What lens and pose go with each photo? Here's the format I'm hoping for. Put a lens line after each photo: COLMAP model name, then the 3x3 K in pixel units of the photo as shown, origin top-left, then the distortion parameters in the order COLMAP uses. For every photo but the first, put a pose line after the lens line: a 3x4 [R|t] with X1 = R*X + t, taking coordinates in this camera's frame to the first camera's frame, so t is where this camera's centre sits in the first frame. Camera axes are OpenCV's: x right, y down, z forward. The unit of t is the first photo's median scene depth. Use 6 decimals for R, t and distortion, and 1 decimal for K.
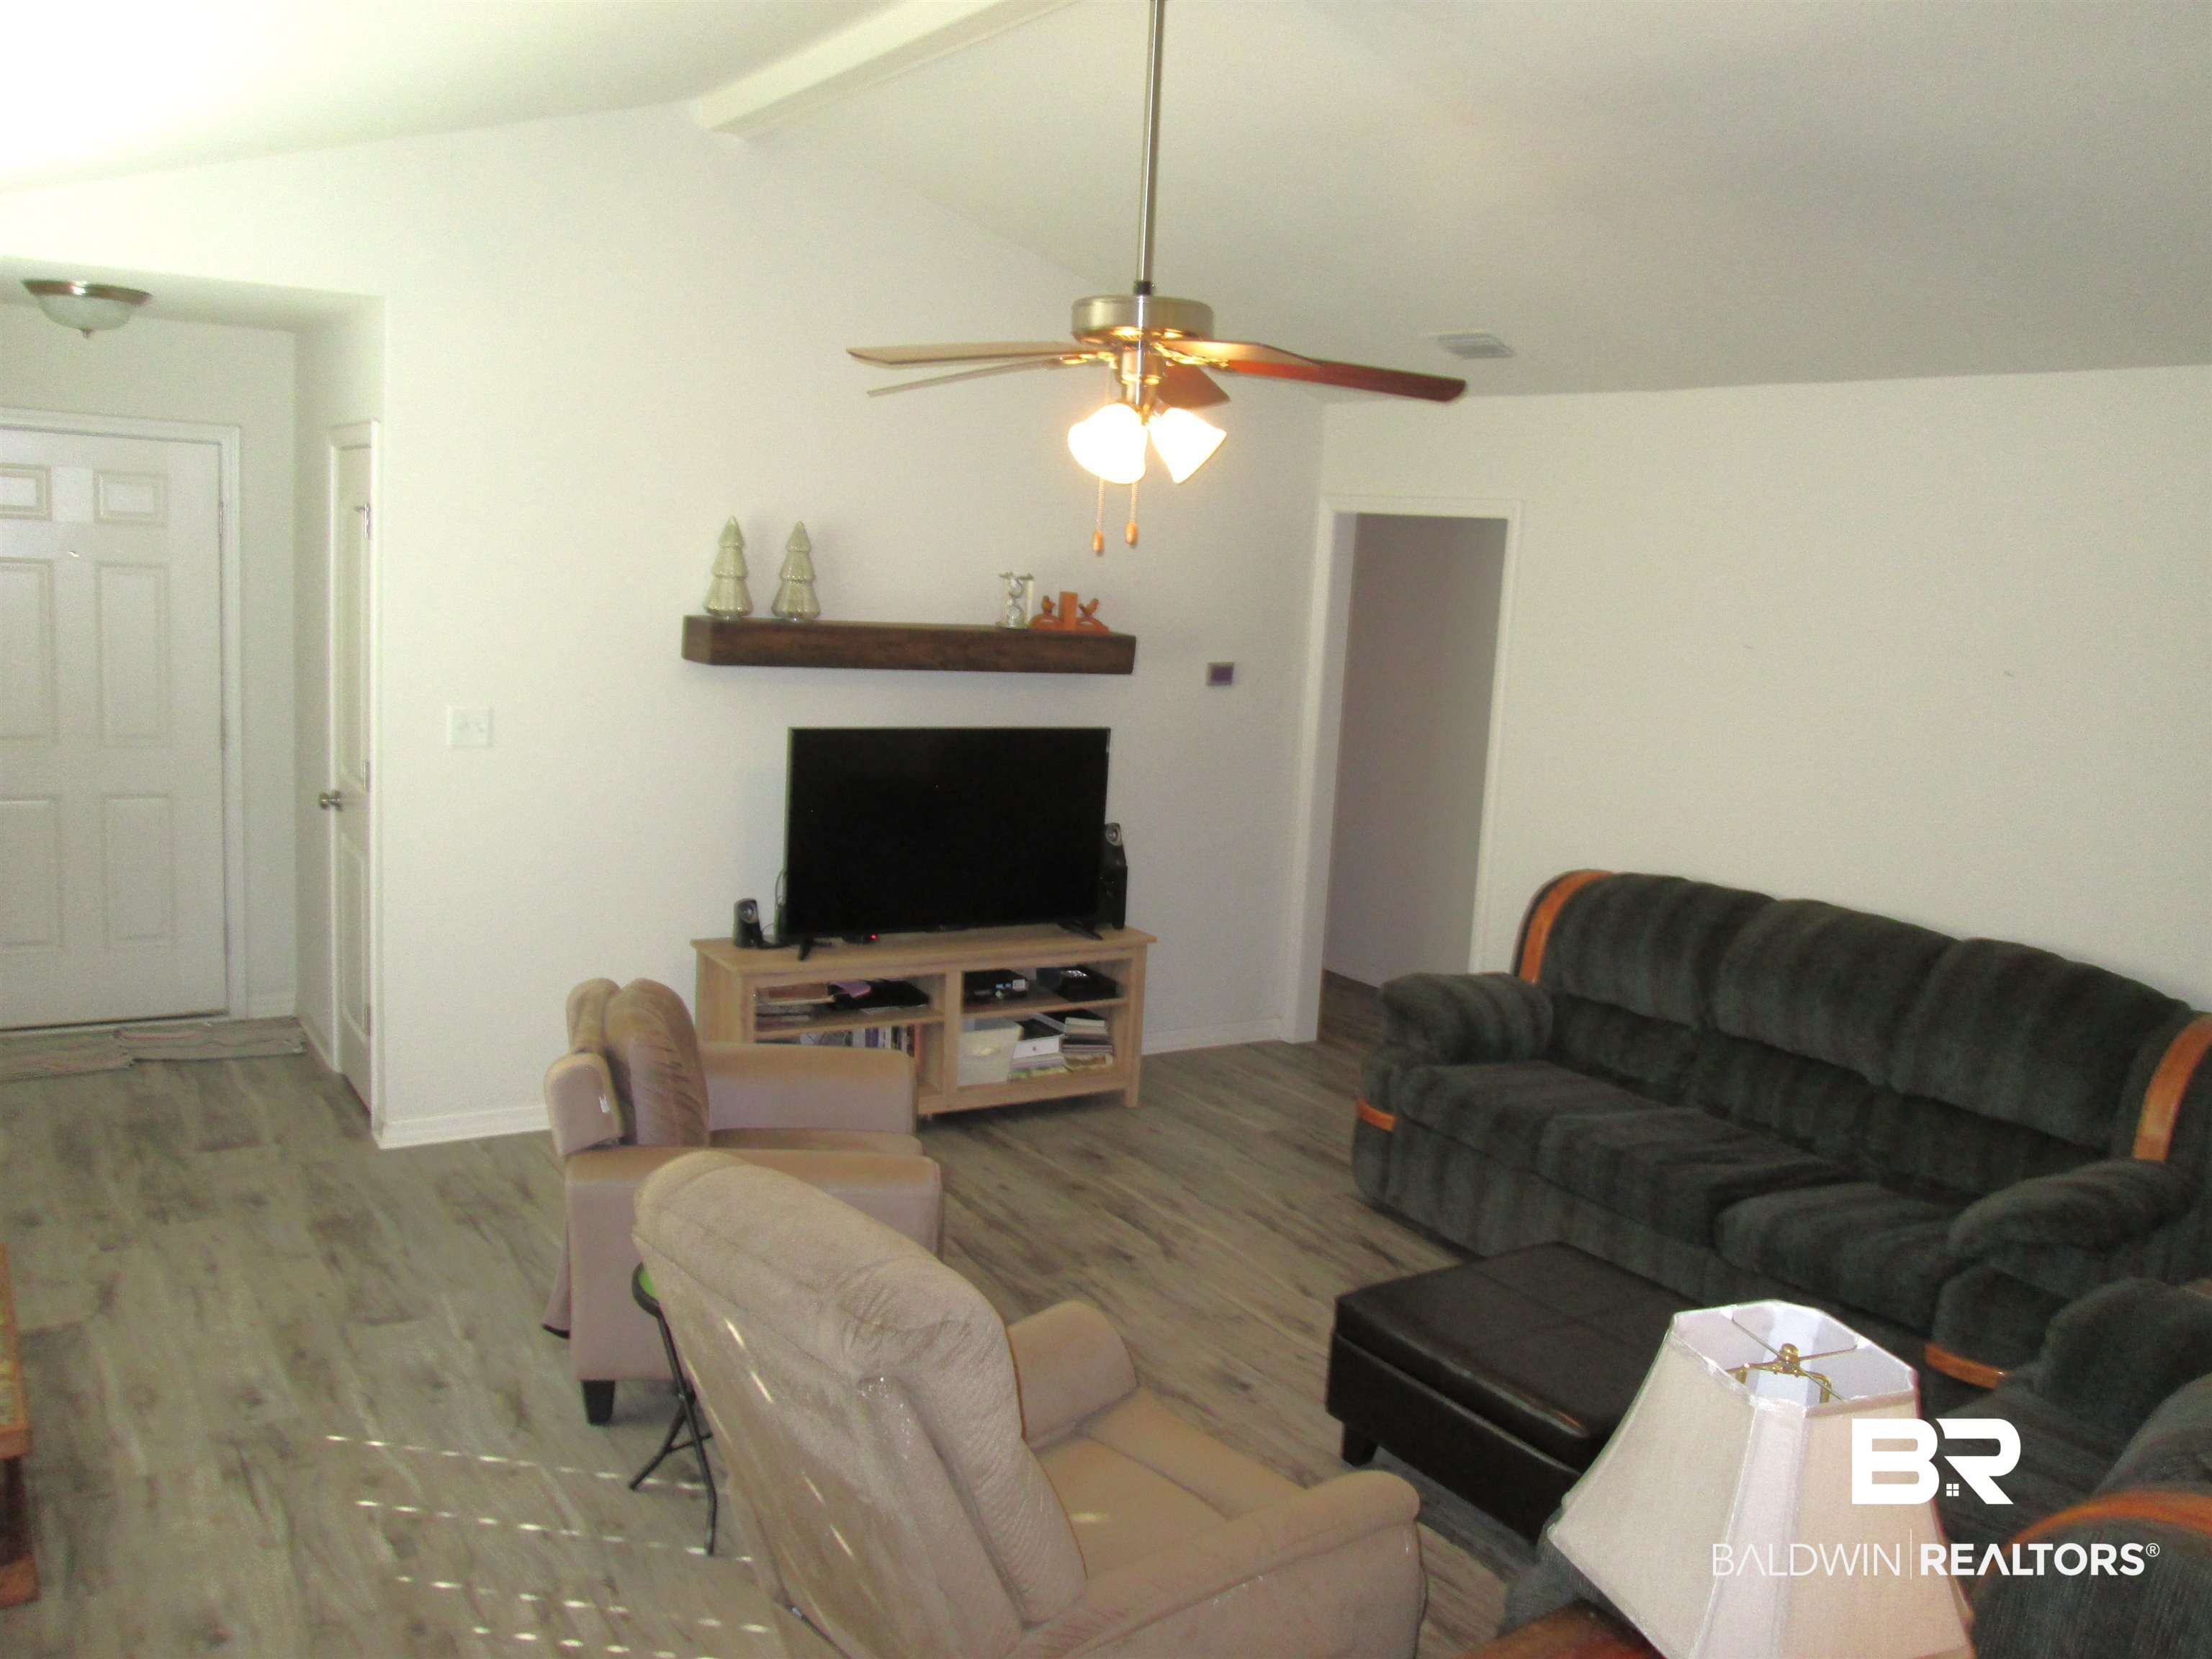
lens RADIAL K [[1822.5, 0, 1089.5], [0, 1822.5, 835.0], [0, 0, 1]] dist [-0.047125, 0.040363]
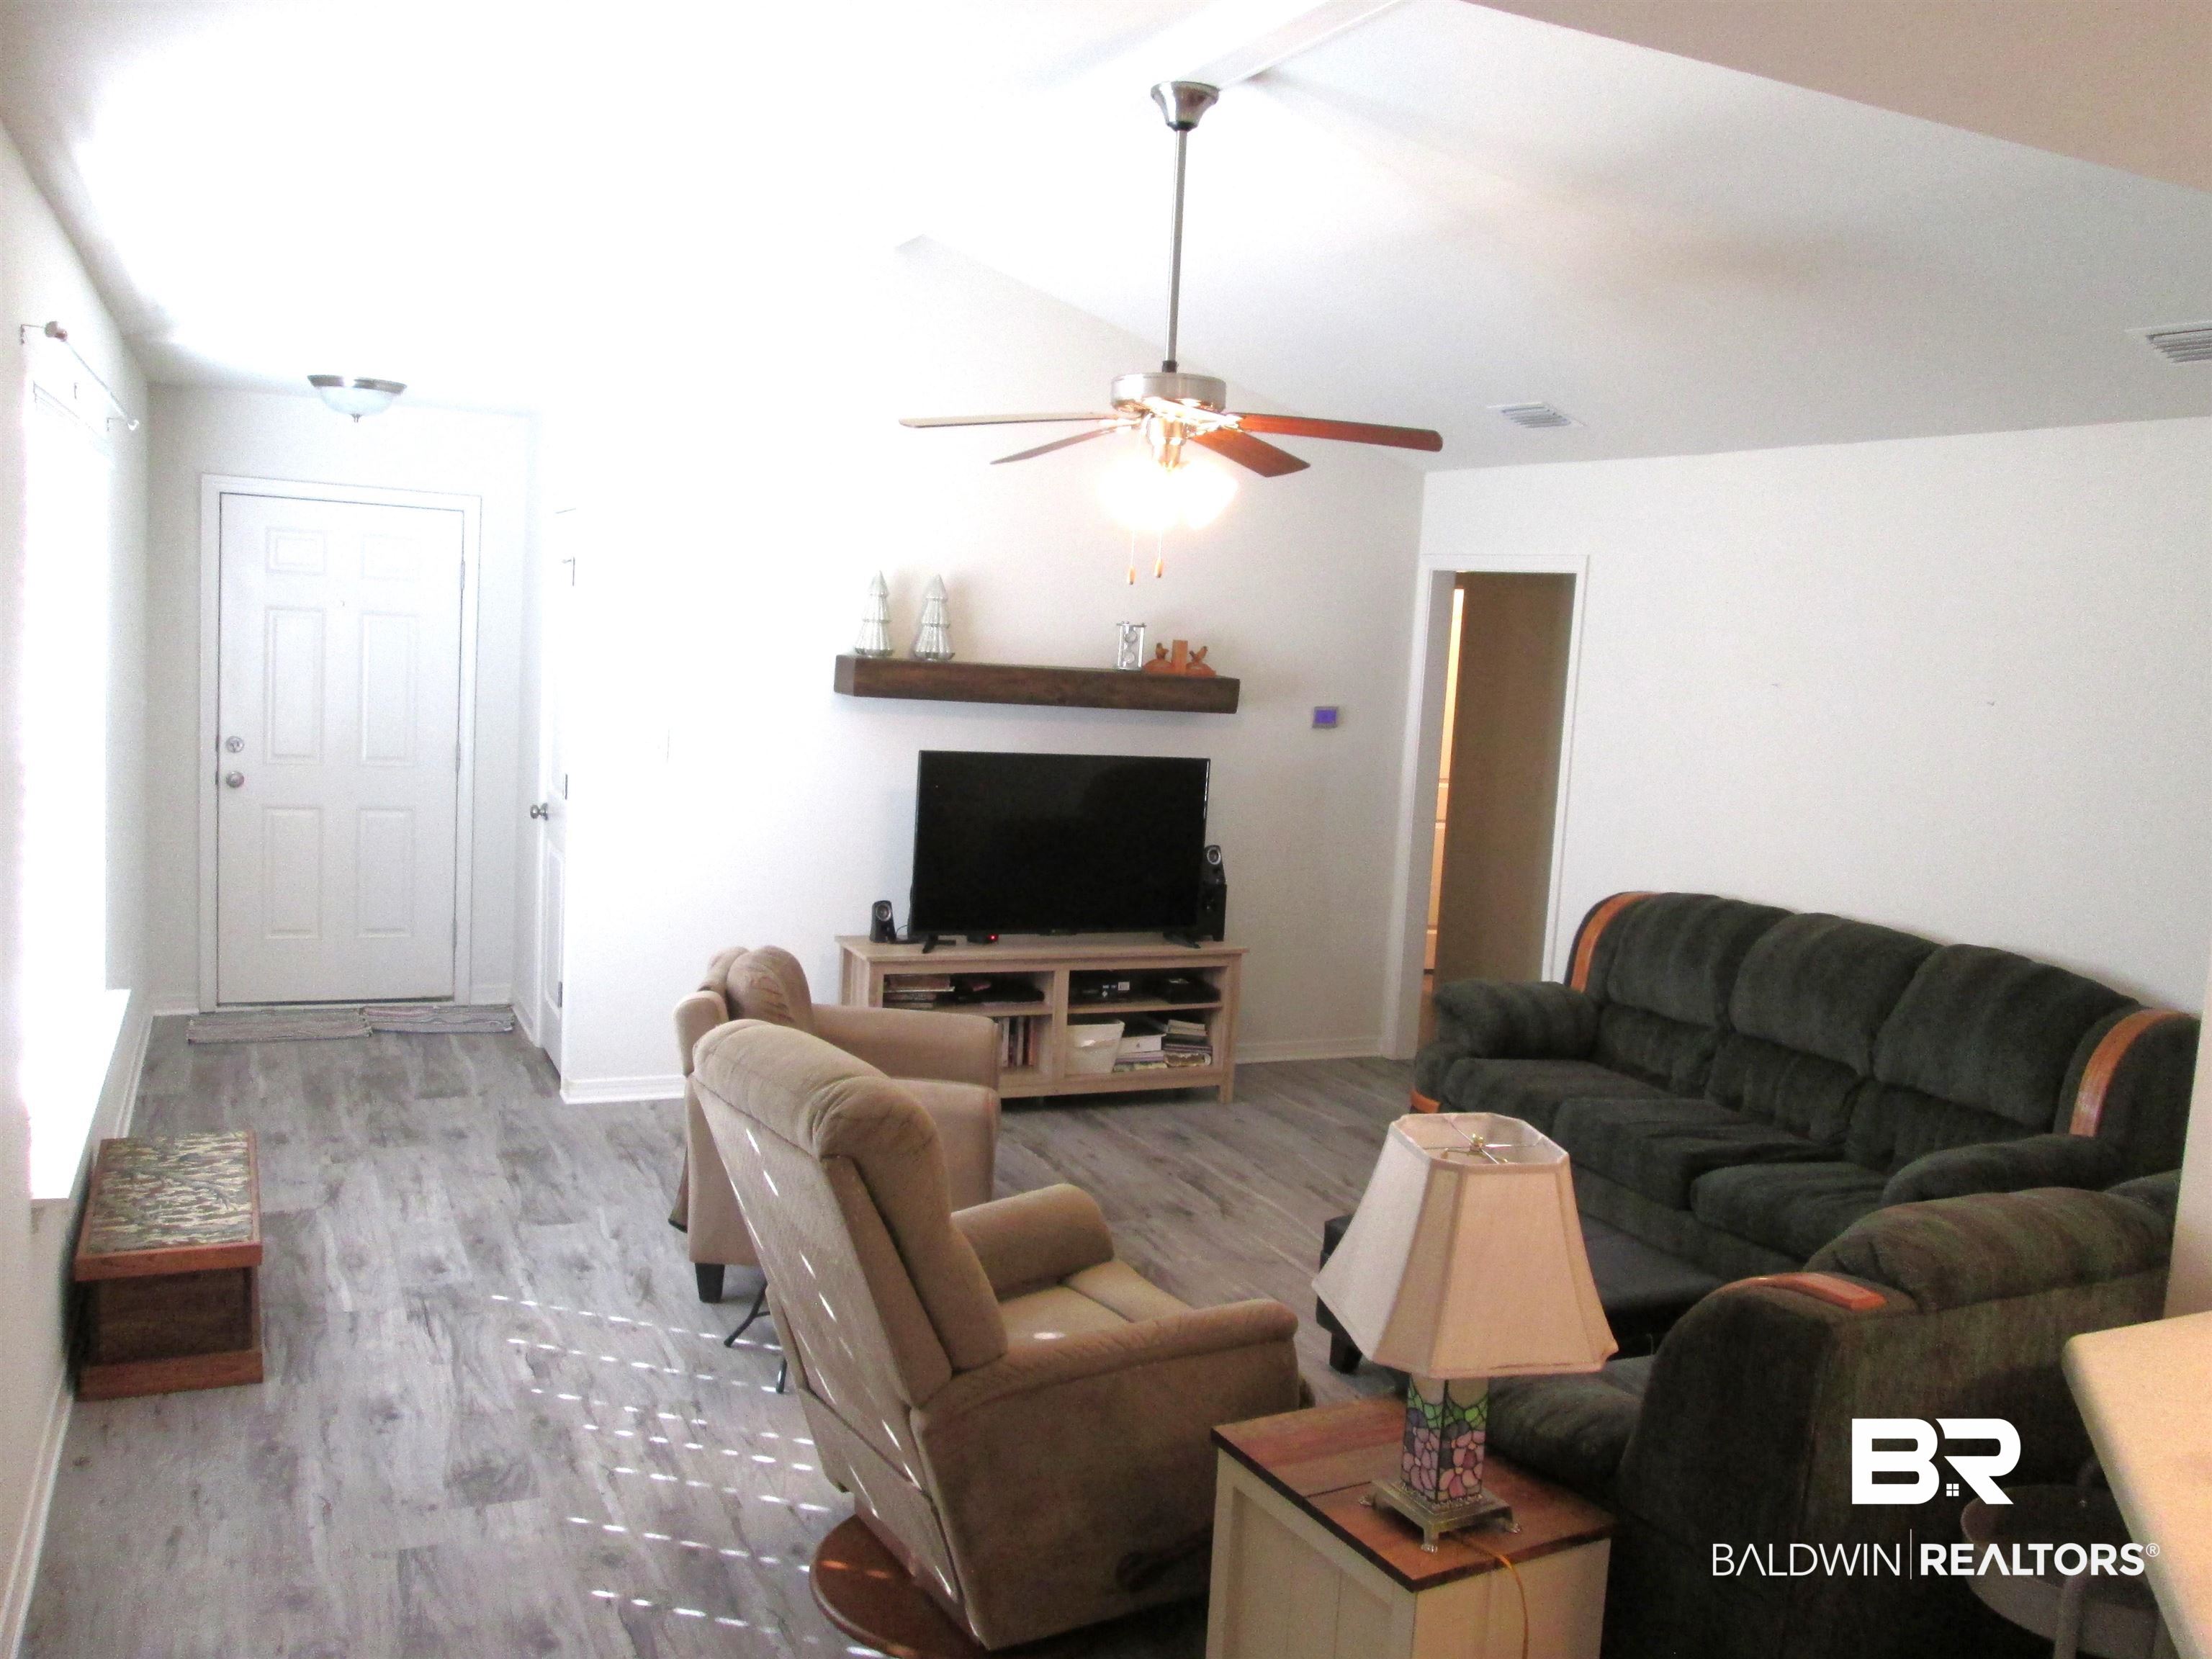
lens RADIAL K [[1822.5, 0, 1099.6], [0, 1822.5, 839.2], [0, 0, 1]] dist [-0.047125, 0.040363]
pose [[0.992044, 0.016720, -0.124777, 0.102257], [-0.022176, 0.998852, -0.042461, 0.047850], [0.123924, 0.044890, 0.991276, -0.139519]]
